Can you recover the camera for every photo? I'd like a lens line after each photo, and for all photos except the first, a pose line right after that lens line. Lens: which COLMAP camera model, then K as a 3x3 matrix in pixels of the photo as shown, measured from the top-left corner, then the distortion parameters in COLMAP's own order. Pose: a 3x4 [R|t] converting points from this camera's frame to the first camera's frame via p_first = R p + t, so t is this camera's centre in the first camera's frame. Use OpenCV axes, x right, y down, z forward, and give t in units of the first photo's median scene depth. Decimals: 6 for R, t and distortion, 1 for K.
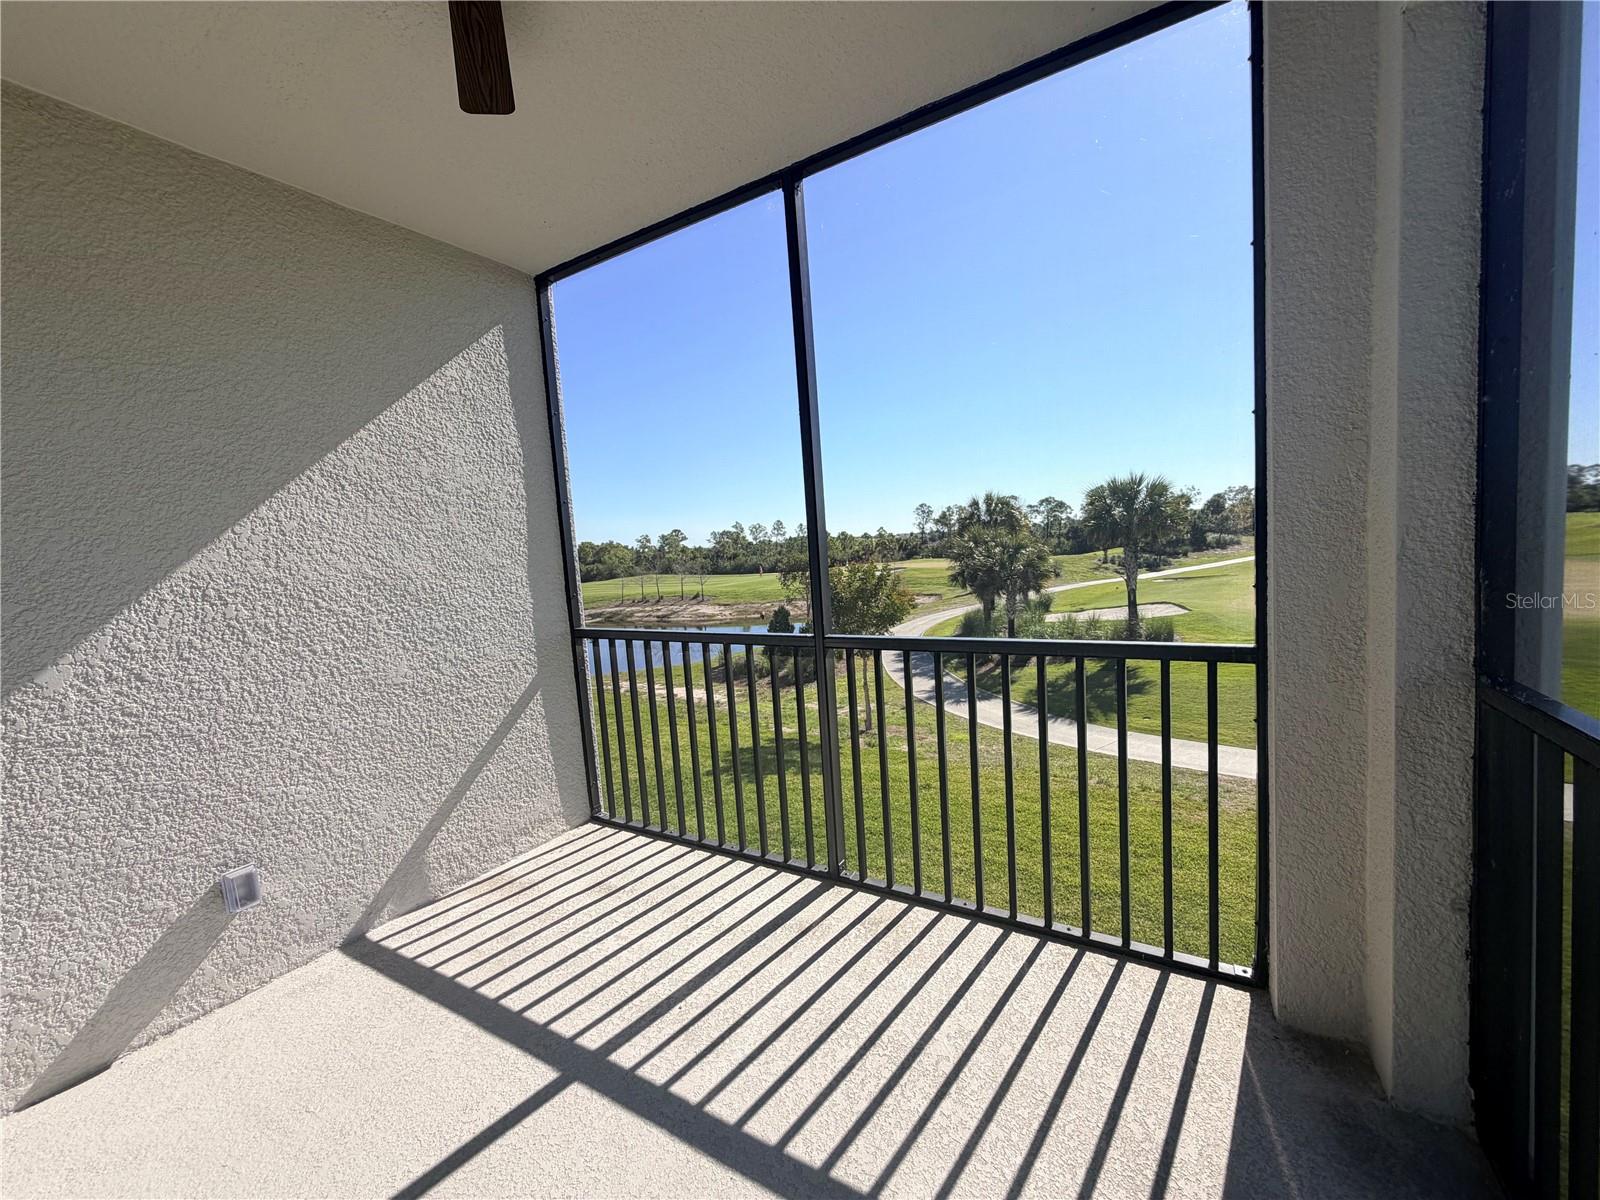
lens RADIAL K [[641.2, 0, 796.9], [0, 641.2, 595.4], [0, 0, 1]] dist [0.003864, -0.000073]
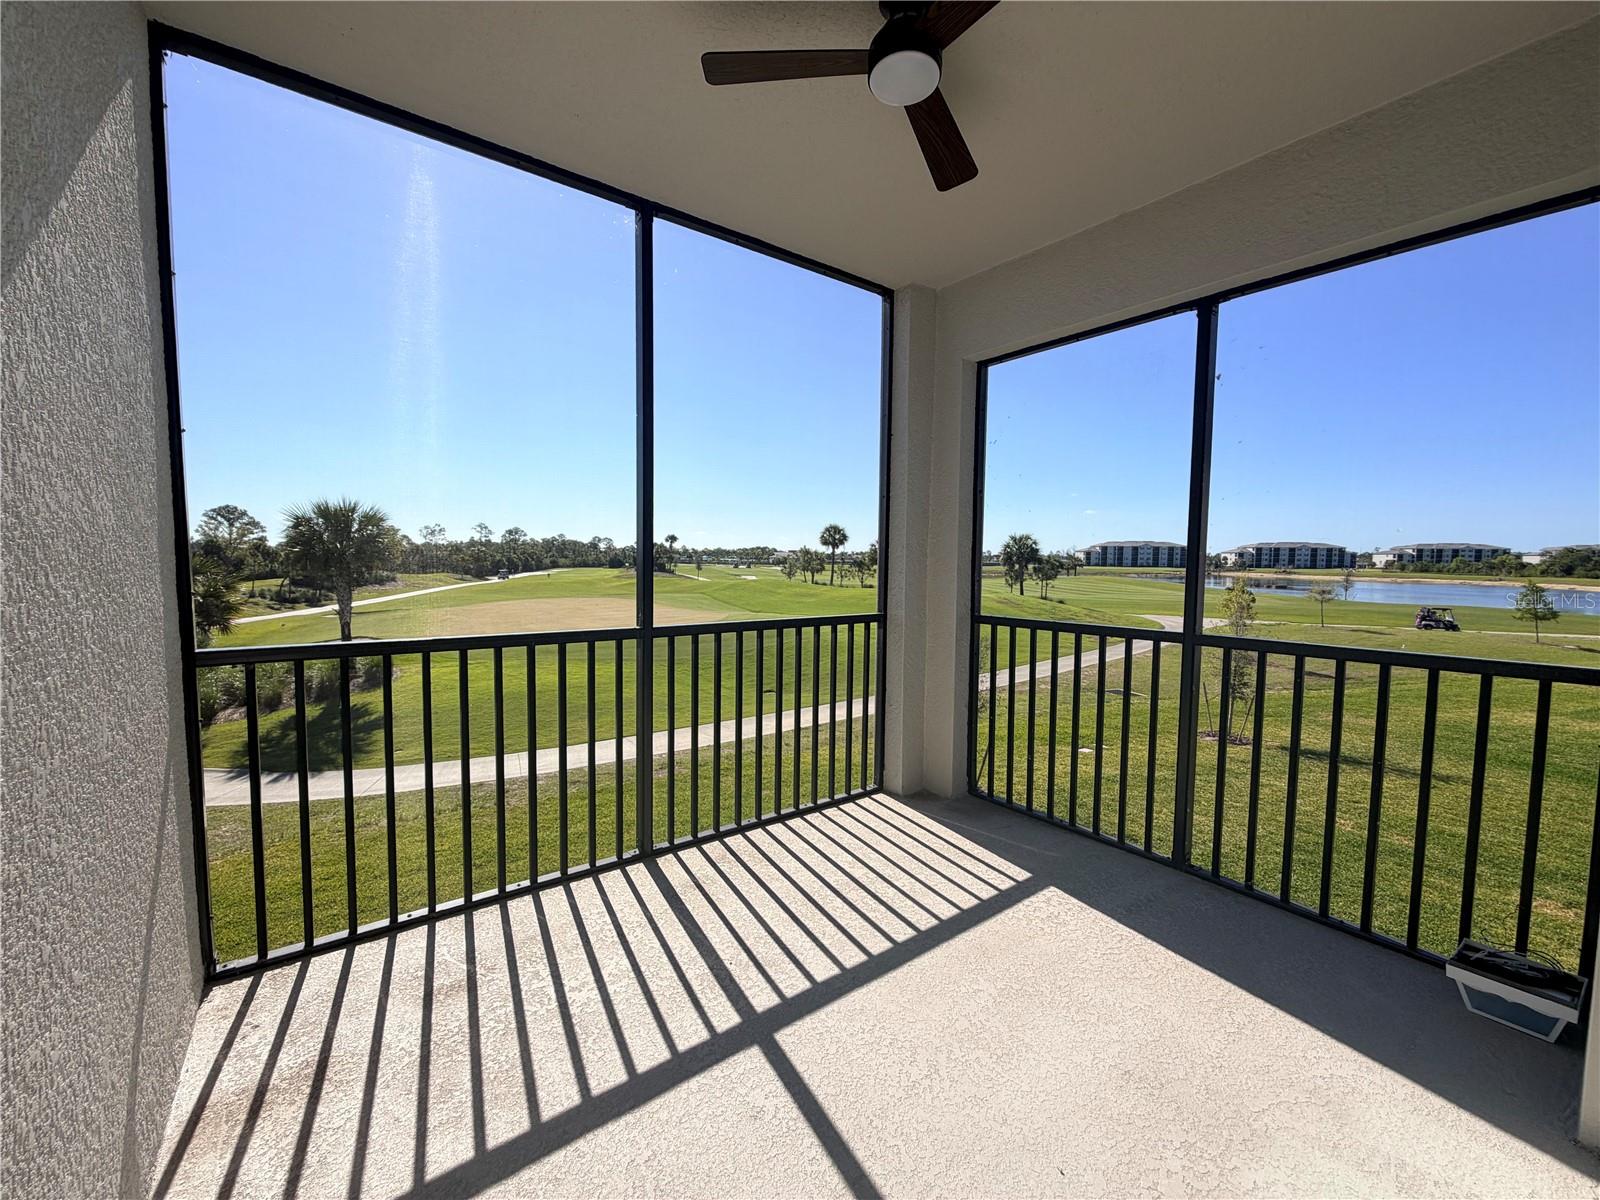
lens RADIAL K [[641.2, 0, 791.8], [0, 641.2, 596.2], [0, 0, 1]] dist [0.003864, -0.000073]
pose [[0.377145, 0.011575, 0.926082, -0.111150], [0.040657, 0.998751, -0.029040, 0.006208], [-0.925261, 0.048604, 0.376203, 0.046374]]
